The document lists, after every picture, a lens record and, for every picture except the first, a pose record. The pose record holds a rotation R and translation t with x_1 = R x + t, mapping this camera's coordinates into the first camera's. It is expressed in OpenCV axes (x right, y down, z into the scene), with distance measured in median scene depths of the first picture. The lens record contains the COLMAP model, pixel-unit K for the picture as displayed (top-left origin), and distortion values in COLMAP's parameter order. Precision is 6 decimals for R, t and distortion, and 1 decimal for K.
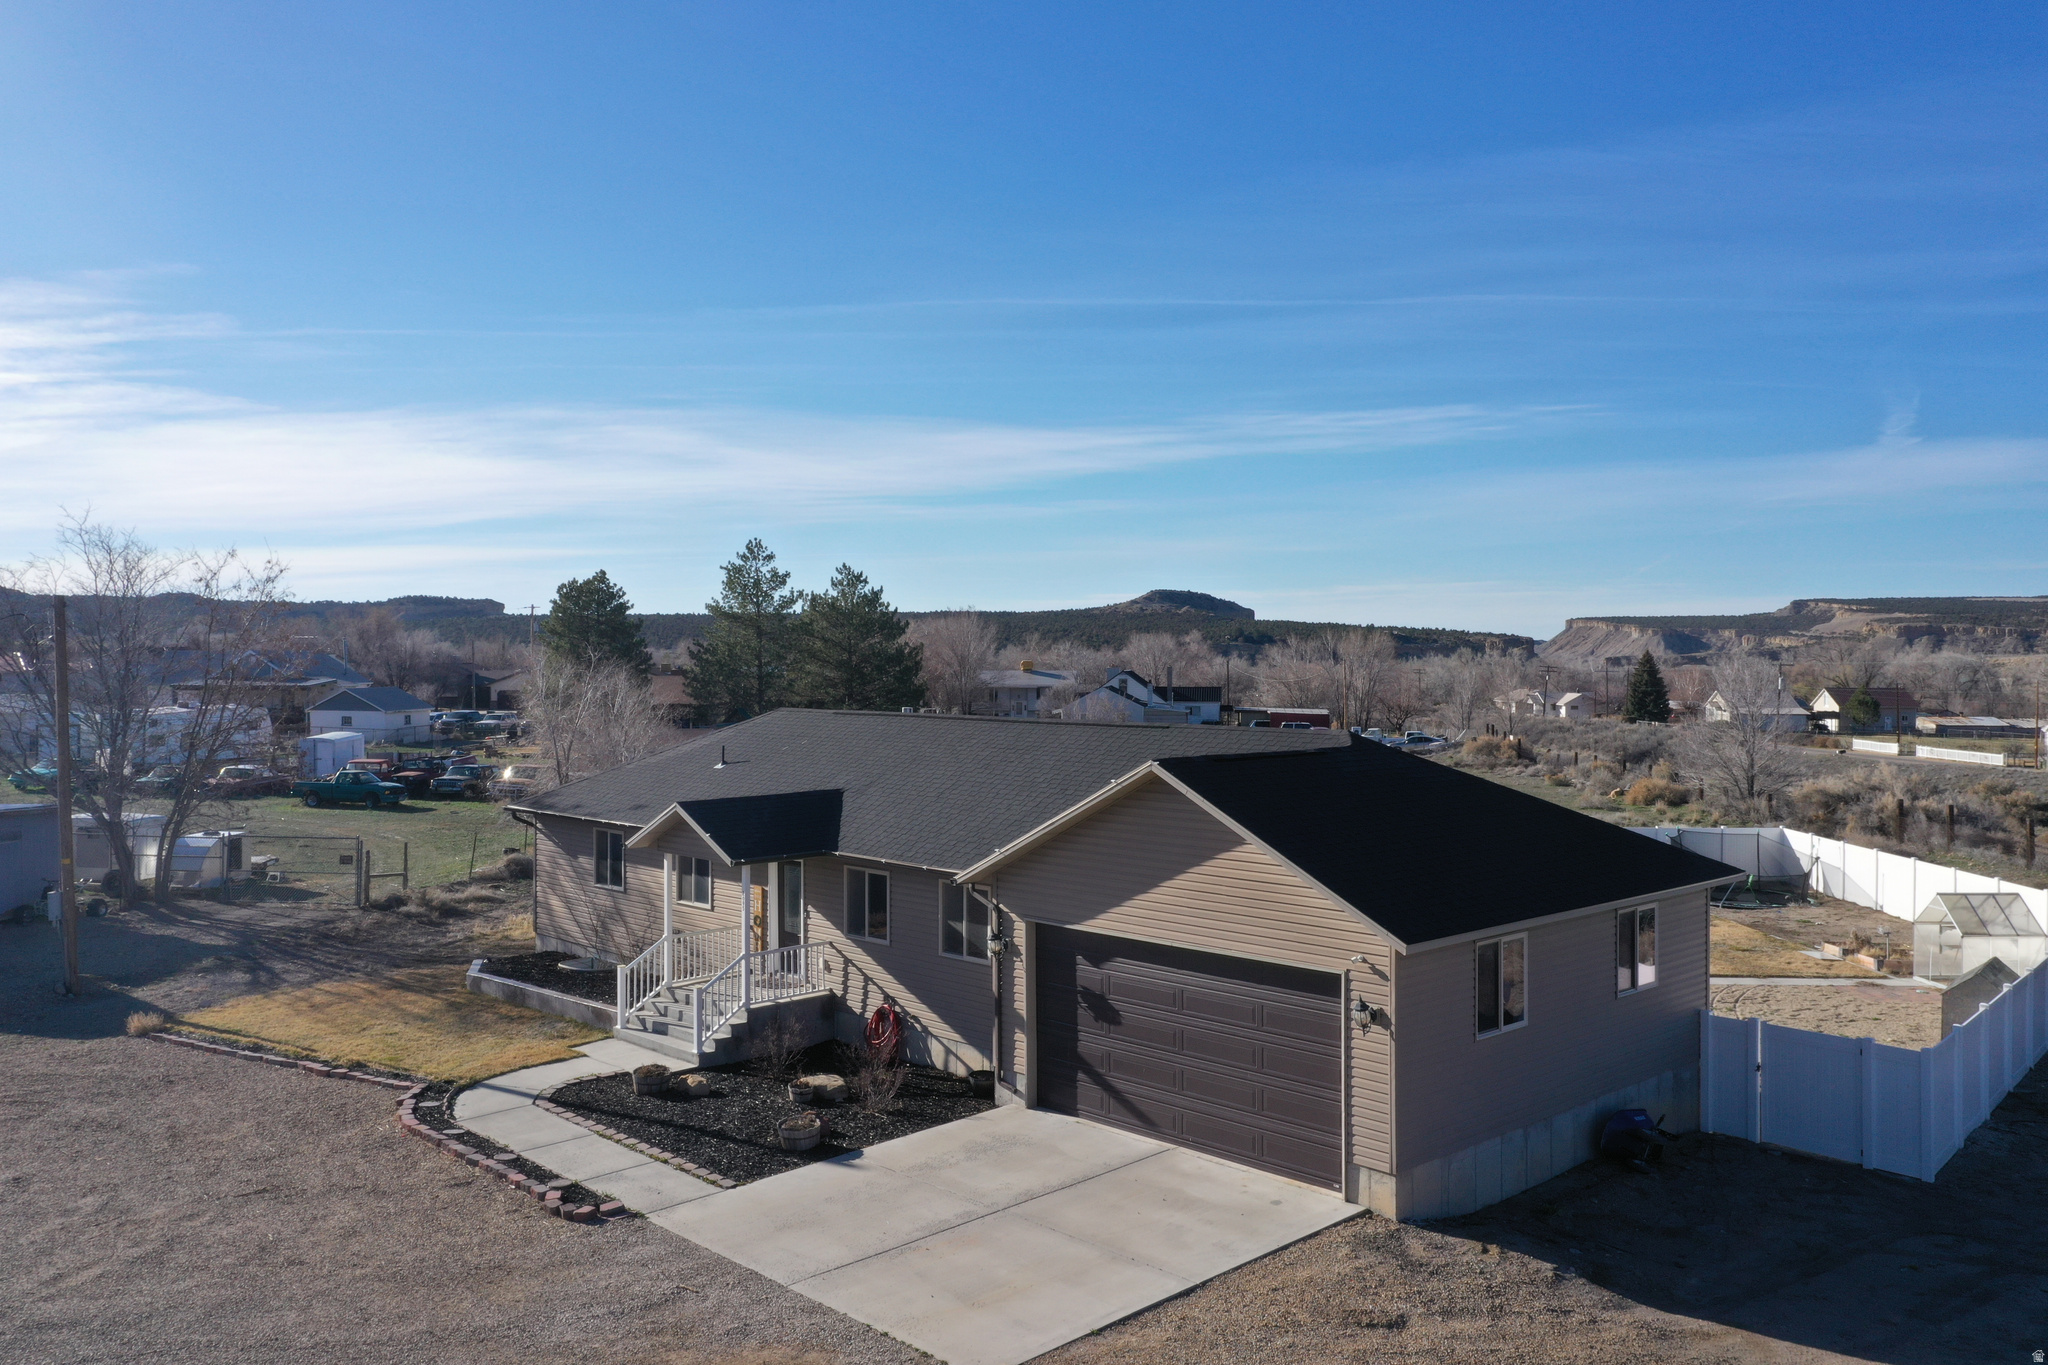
lens RADIAL K [[1640.4, 0, 1026.0], [0, 1640.4, 680.0], [0, 0, 1]] dist [0.015584, 0.002306]
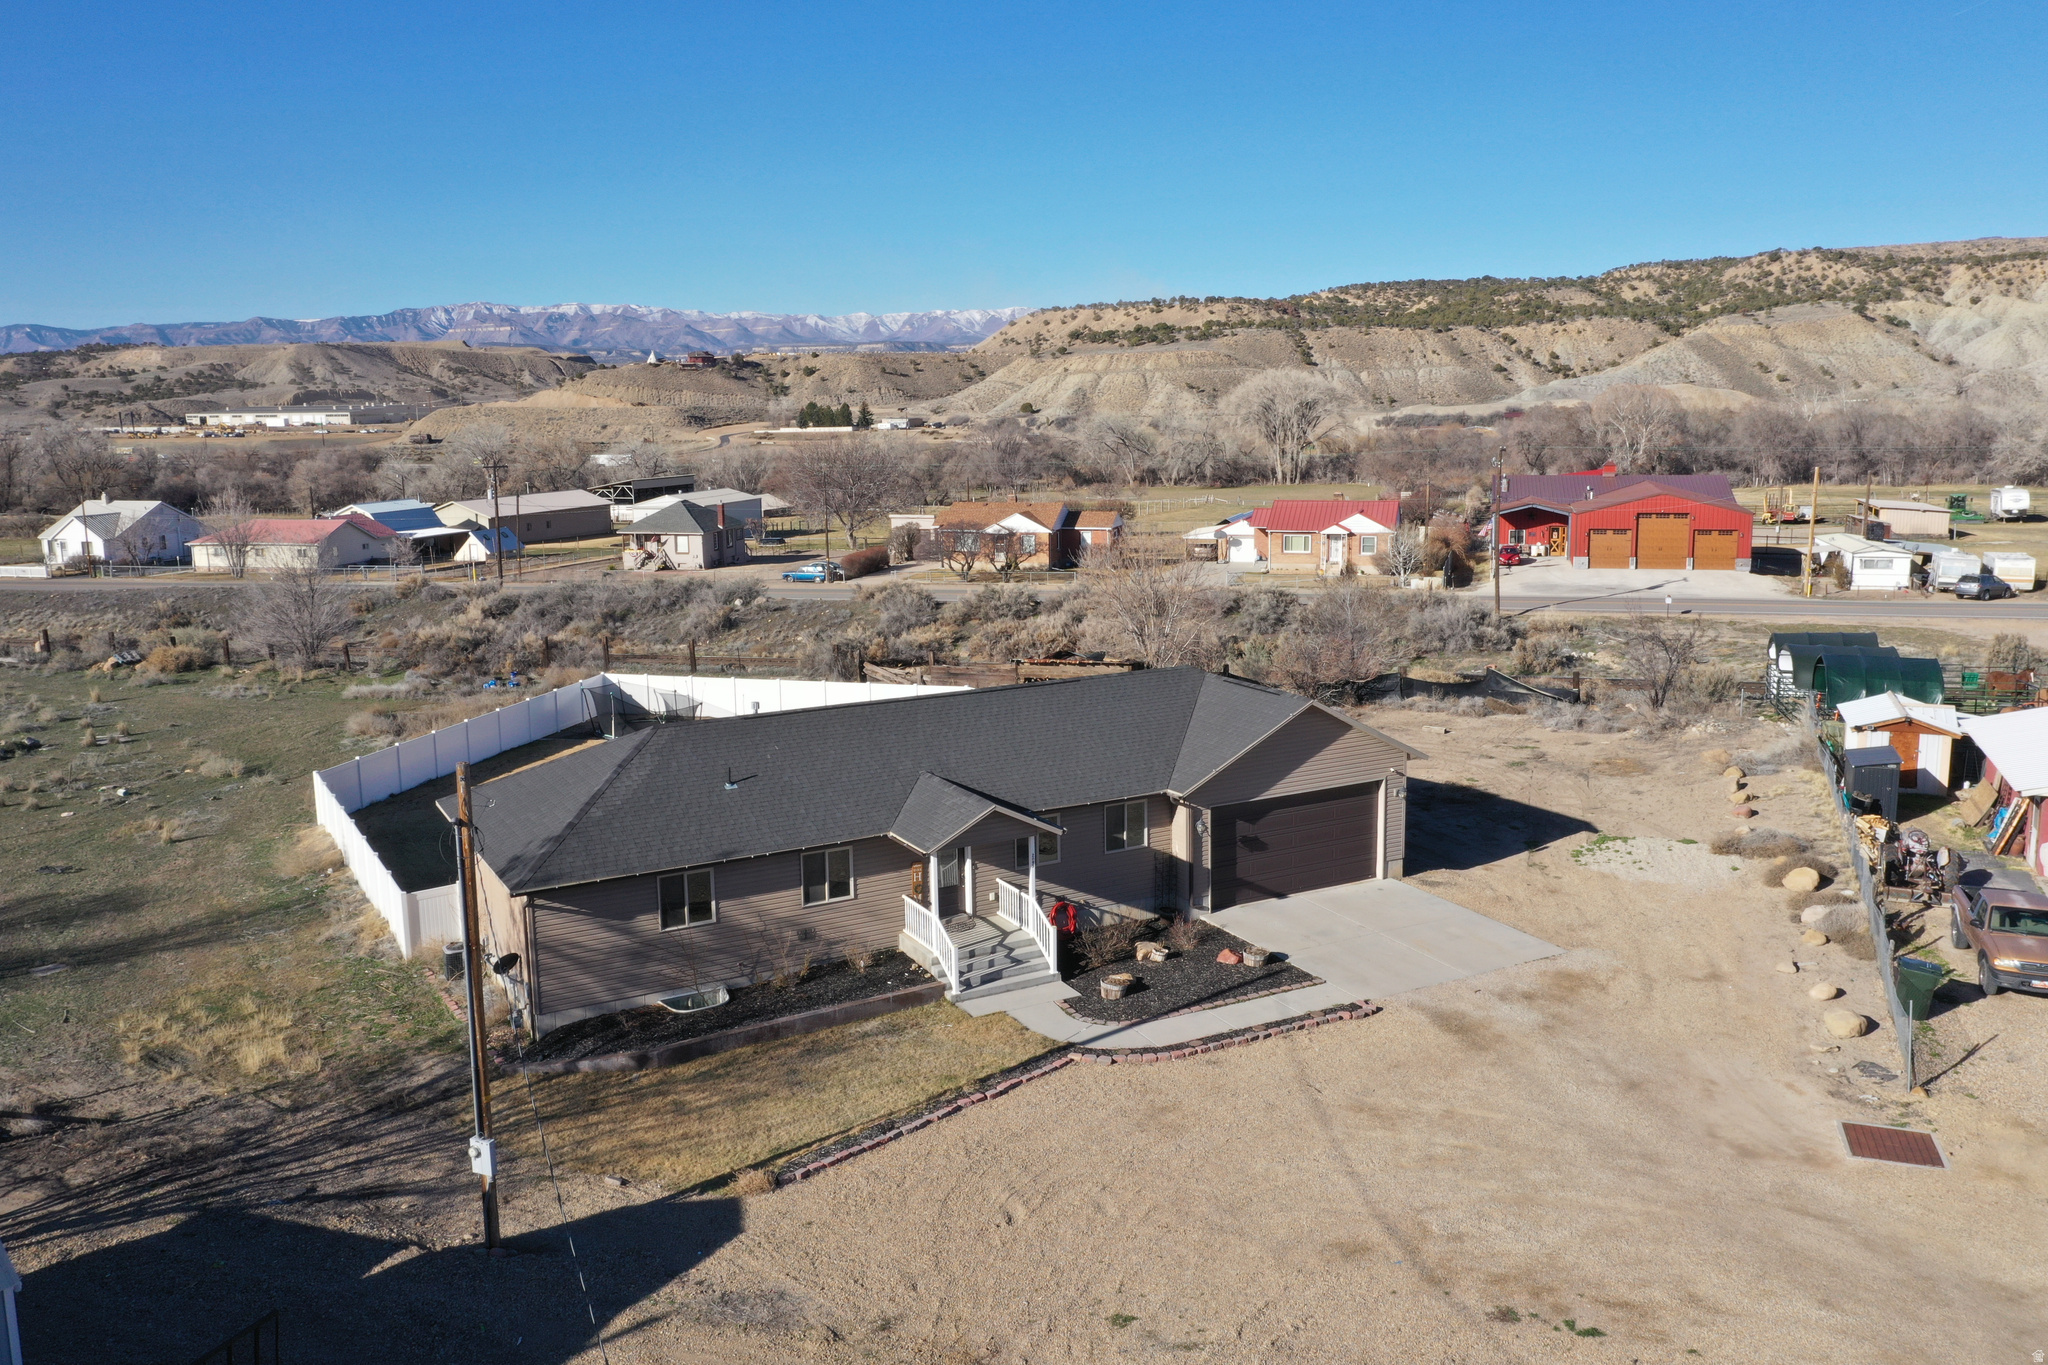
lens RADIAL K [[1640.4, 0, 1023.6], [0, 1640.4, 686.5], [0, 0, 1]] dist [0.015584, 0.002306]
pose [[0.255369, -0.178138, 0.950291, -1.299758], [0.031289, 0.983888, 0.176027, -0.222965], [-0.966337, -0.015218, 0.256828, 0.597376]]
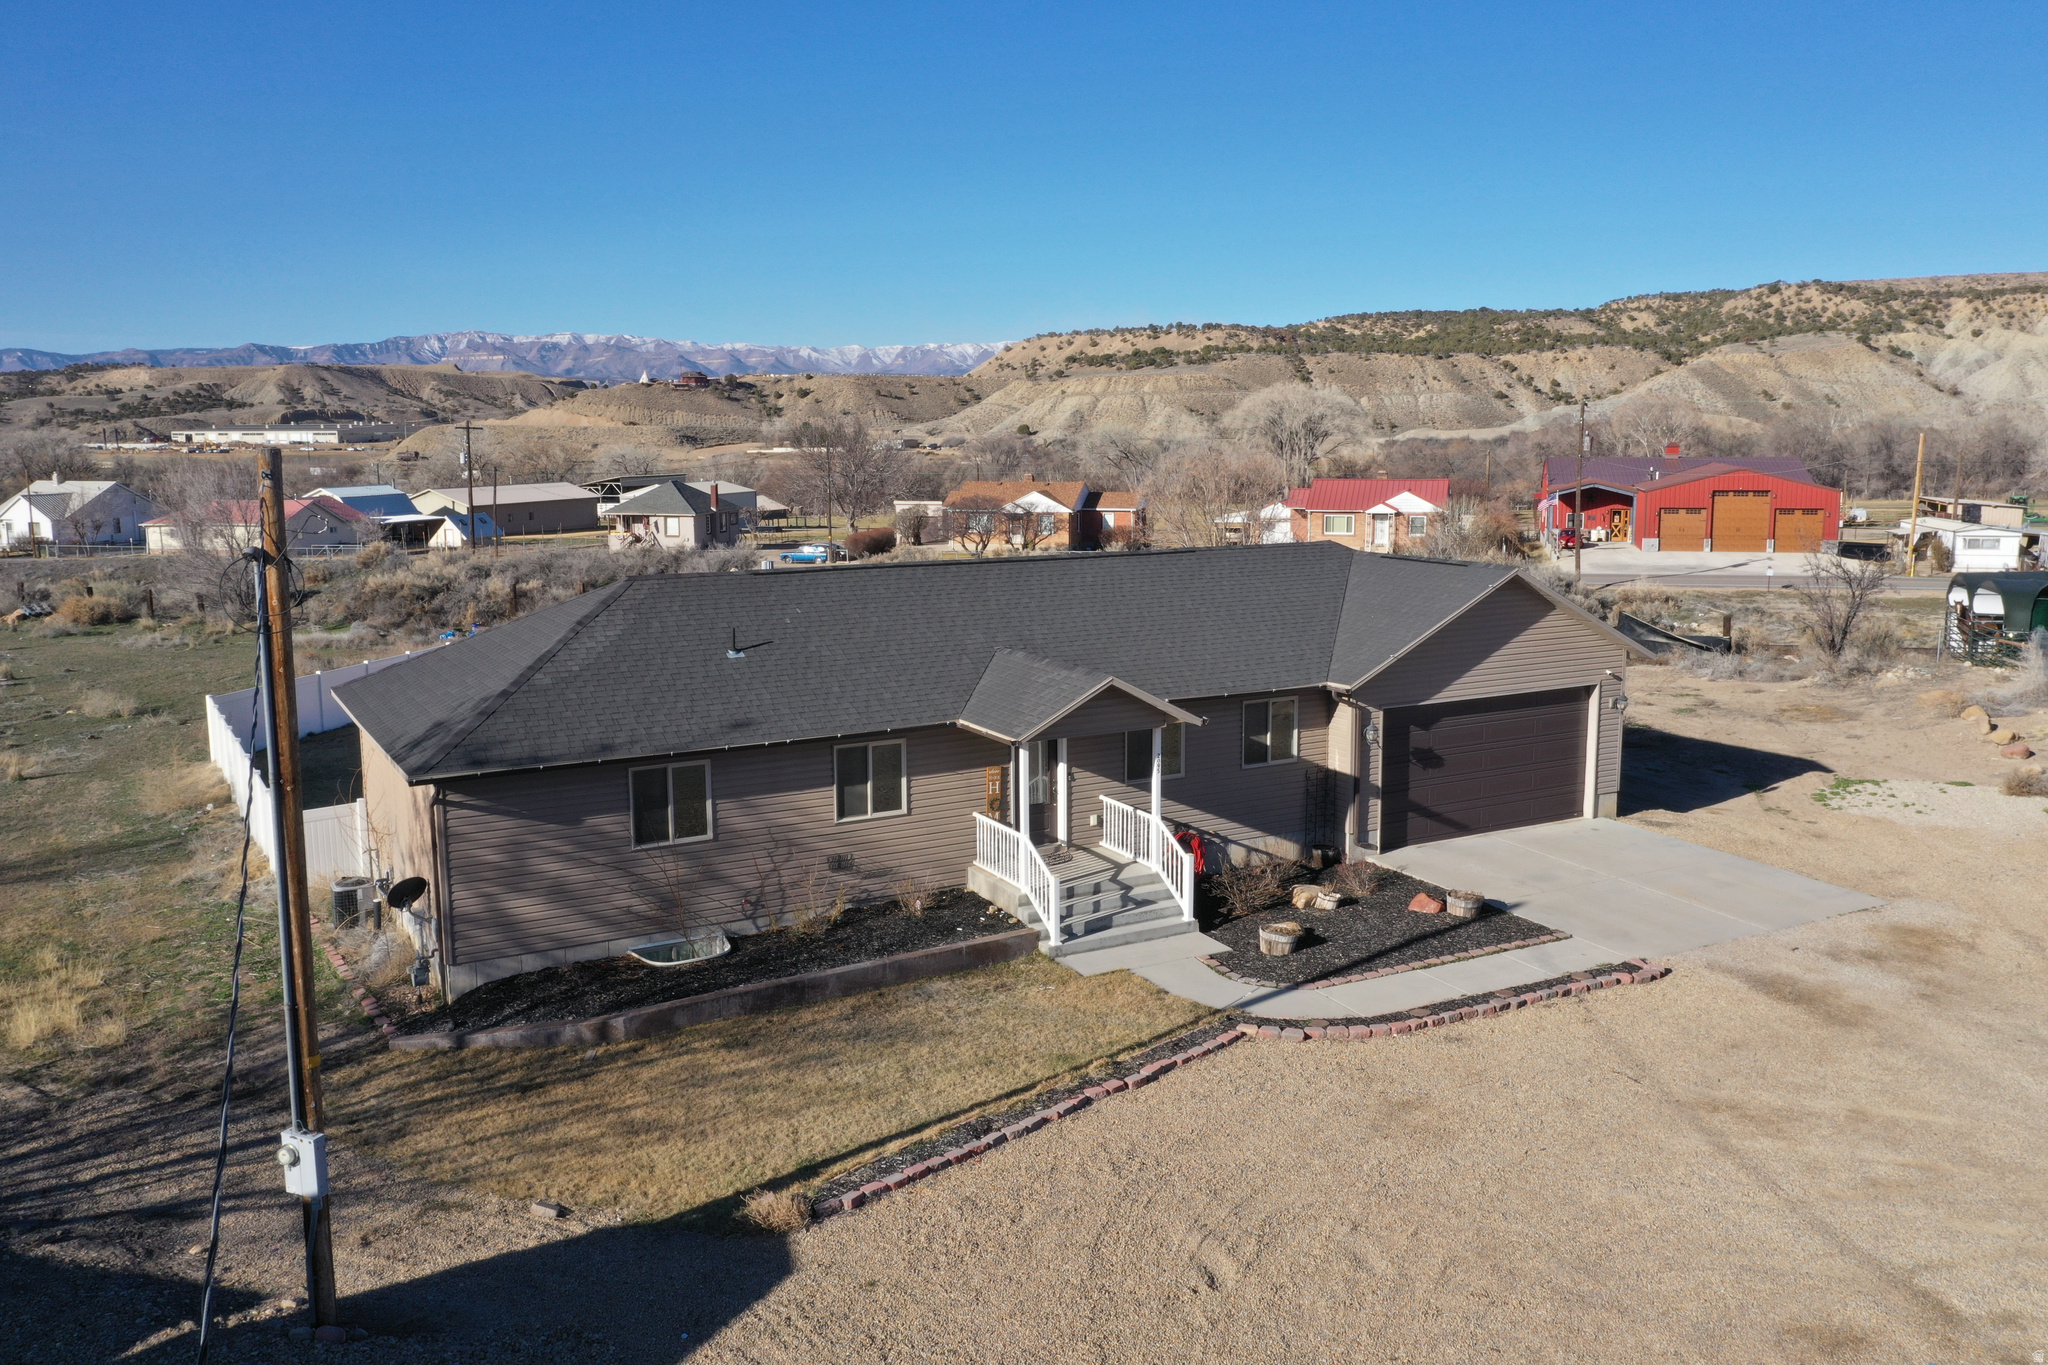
lens RADIAL K [[1640.4, 0, 1020.4], [0, 1640.4, 681.0], [0, 0, 1]] dist [0.015584, 0.002306]
pose [[0.252191, -0.153132, 0.955484, -1.001995], [0.022609, 0.988062, 0.152386, -0.056722], [-0.967413, -0.016828, 0.252643, 0.754814]]
